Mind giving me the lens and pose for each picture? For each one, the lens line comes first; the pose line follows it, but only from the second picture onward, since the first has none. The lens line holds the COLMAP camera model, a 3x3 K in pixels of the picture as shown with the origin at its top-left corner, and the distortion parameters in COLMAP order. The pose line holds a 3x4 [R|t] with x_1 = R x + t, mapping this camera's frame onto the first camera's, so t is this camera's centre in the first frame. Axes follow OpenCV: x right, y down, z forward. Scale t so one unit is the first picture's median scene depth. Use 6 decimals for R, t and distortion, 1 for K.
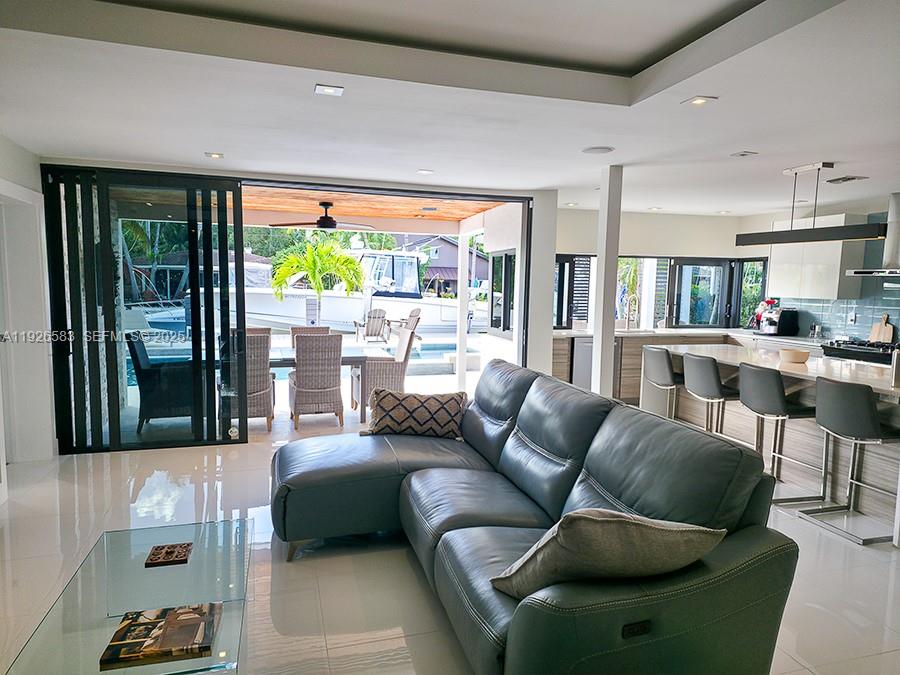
lens RADIAL K [[582.3, 0, 456.3], [0, 582.3, 351.9], [0, 0, 1]] dist [0.094619, -0.086604]
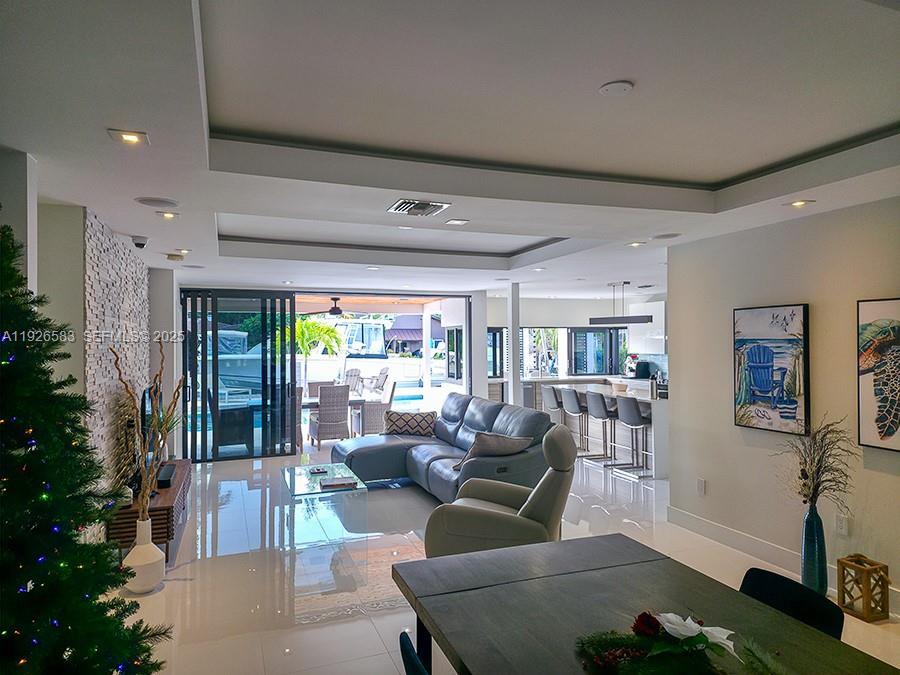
lens RADIAL K [[582.3, 0, 456.3], [0, 582.3, 351.9], [0, 0, 1]] dist [0.094619, -0.086604]
pose [[0.996568, -0.025388, 0.078784, -0.041173], [0.033076, 0.994650, -0.097867, 0.045816], [-0.075878, 0.100137, 0.992076, -0.573556]]
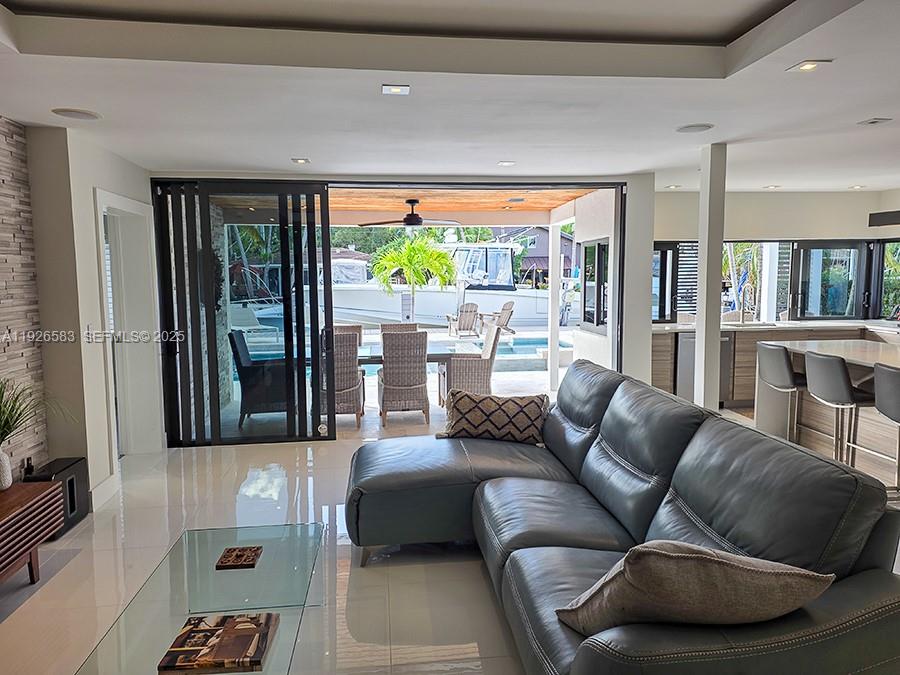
lens RADIAL K [[596.2, 0, 450.0], [0, 596.2, 337.5], [0, 0, 1]] dist [0.090848, -0.084902]
pose [[0.984225, -0.006842, -0.176789, 0.023261], [0.004779, 0.999915, -0.012090, -0.008506], [0.176857, 0.011055, 0.984174, 0.016239]]
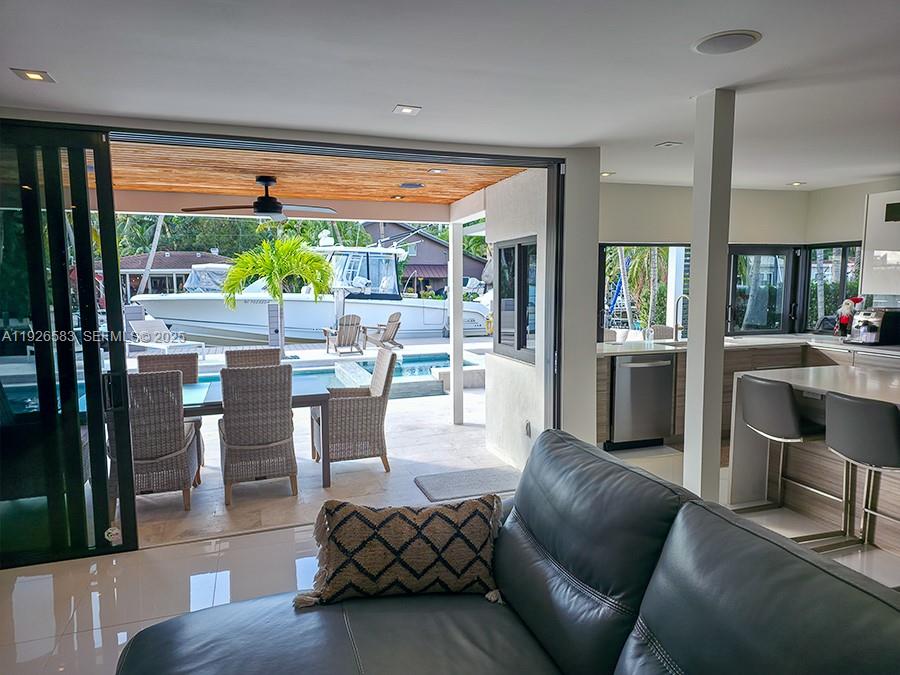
lens RADIAL K [[582.3, 0, 456.3], [0, 582.3, 351.9], [0, 0, 1]] dist [0.094619, -0.086604]
pose [[0.999008, -0.027793, 0.034801, -0.026335], [0.027609, 0.999602, 0.005762, -0.047446], [-0.034947, -0.004796, 0.999378, 0.326316]]
